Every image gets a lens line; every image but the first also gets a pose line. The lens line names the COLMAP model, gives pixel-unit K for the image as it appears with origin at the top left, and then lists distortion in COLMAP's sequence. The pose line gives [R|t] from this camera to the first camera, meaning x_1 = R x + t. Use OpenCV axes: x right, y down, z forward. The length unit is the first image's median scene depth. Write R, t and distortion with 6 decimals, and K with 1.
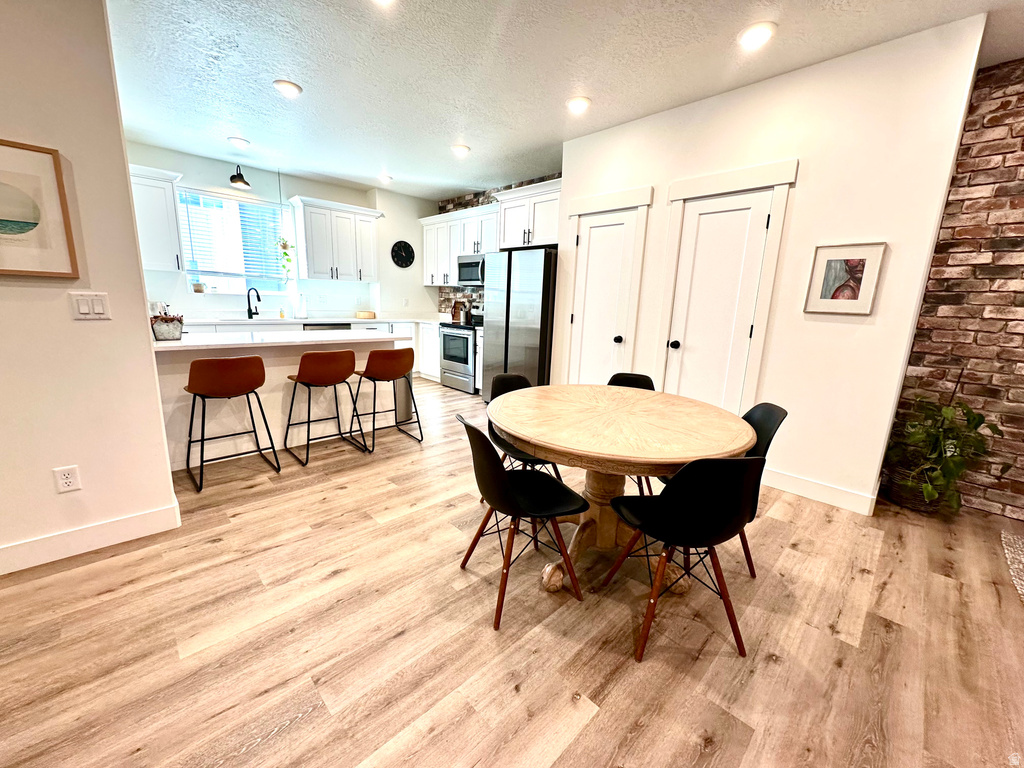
lens RADIAL K [[409.2, 0, 513.2], [0, 409.2, 386.2], [0, 0, 1]] dist [-0.002663, -0.000682]
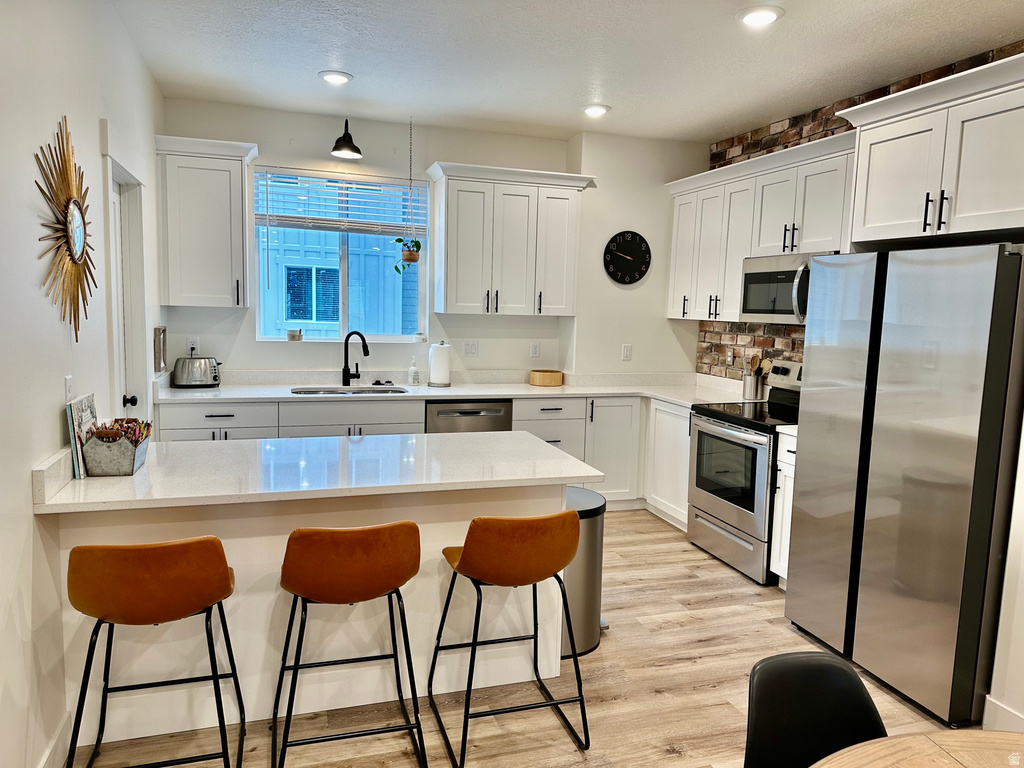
lens RADIAL K [[721.1, 0, 506.1], [0, 721.1, 384.6], [0, 0, 1]] dist [0.066600, -0.079756]
pose [[0.898443, 0.039308, -0.437327, -0.016757], [-0.086389, 0.992342, -0.088283, -0.090409], [0.430508, 0.117097, 0.894959, 0.198403]]
